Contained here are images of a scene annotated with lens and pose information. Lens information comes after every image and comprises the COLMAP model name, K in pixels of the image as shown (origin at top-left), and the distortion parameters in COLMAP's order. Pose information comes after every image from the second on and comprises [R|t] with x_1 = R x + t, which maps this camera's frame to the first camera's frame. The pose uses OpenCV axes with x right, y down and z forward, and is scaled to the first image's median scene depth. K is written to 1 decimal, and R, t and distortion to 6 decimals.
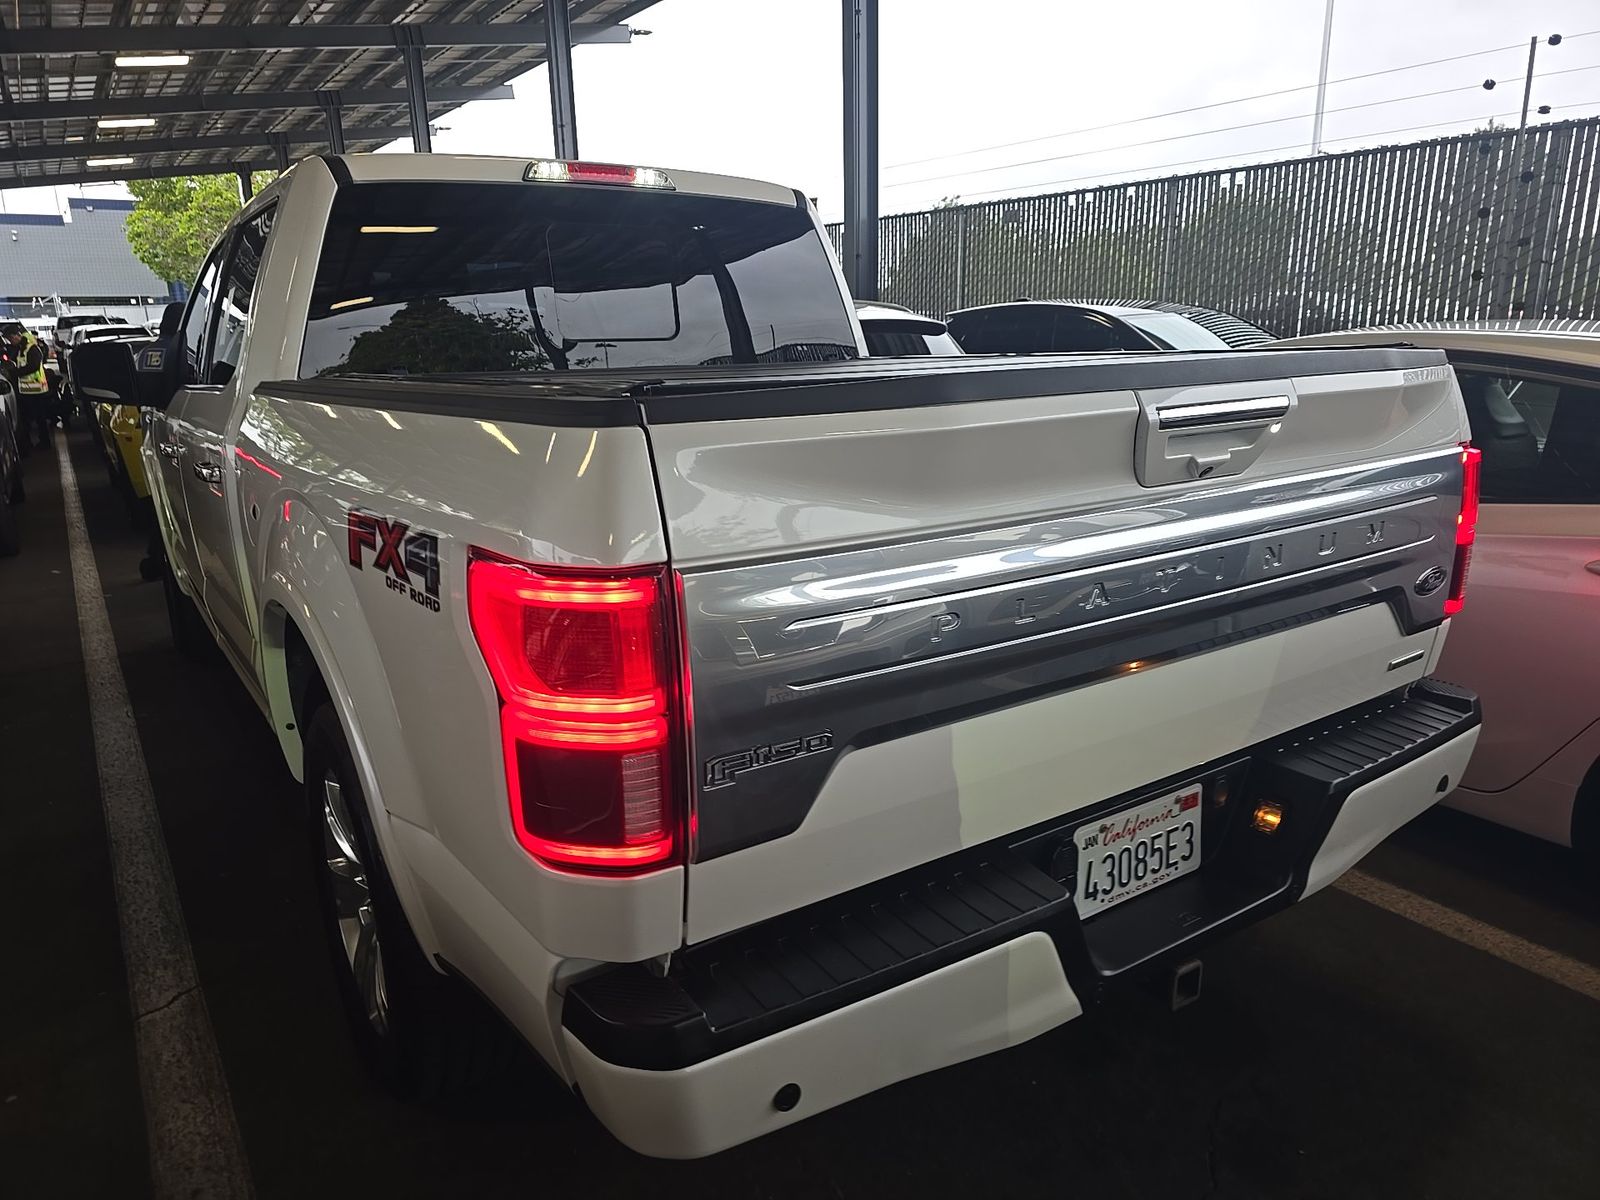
lens RADIAL K [[1088.3, 0, 812.2], [0, 1088.3, 602.6], [0, 0, 1]] dist [0.033235, -0.025485]
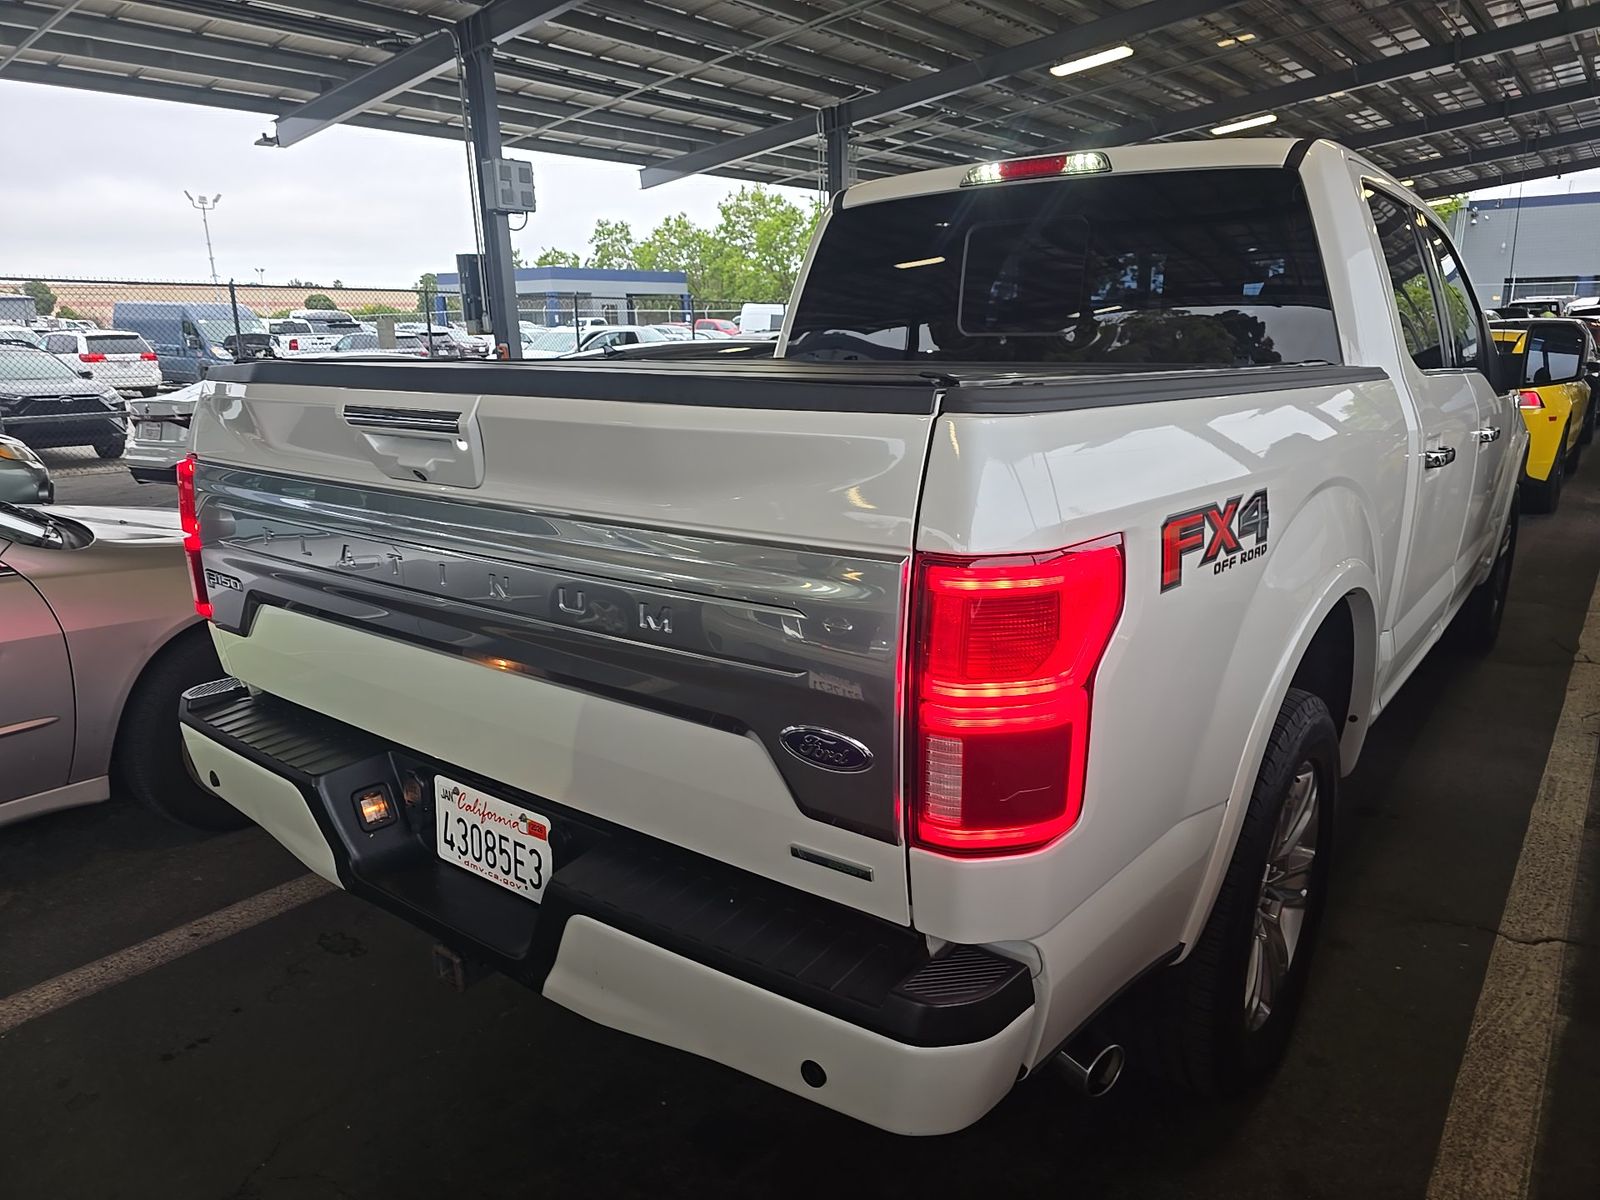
lens RADIAL K [[1095.8, 0, 791.4], [0, 1095.8, 602.0], [0, 0, 1]] dist [0.043419, -0.036461]
pose [[0.304208, 0.242857, -0.921129, 1.258757], [-0.231916, 0.956744, 0.175656, -0.231561], [0.923944, 0.160189, 0.347372, 0.840682]]
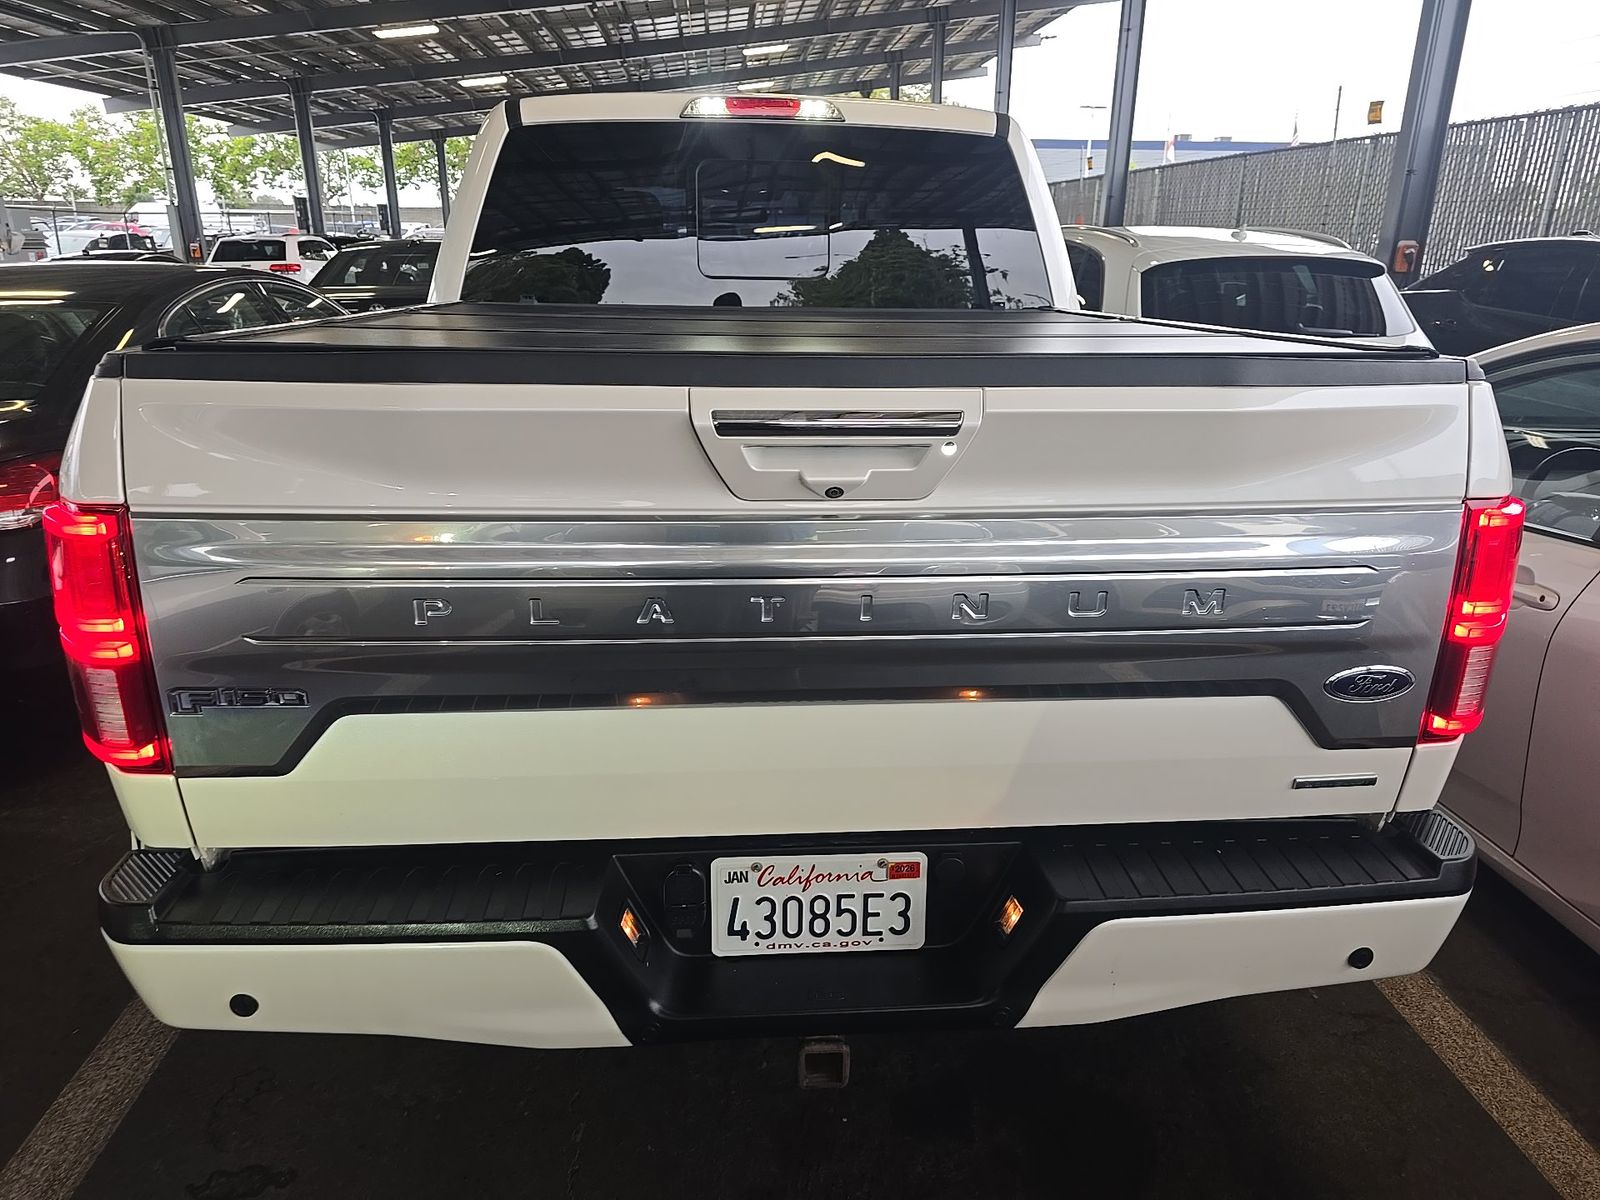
lens RADIAL K [[1095.8, 0, 791.4], [0, 1095.8, 602.0], [0, 0, 1]] dist [0.043419, -0.036461]
pose [[0.867754, 0.181816, -0.462543, 0.629681], [-0.150331, 0.983107, 0.104410, -0.100837], [0.473712, -0.021067, 0.880428, 0.205484]]
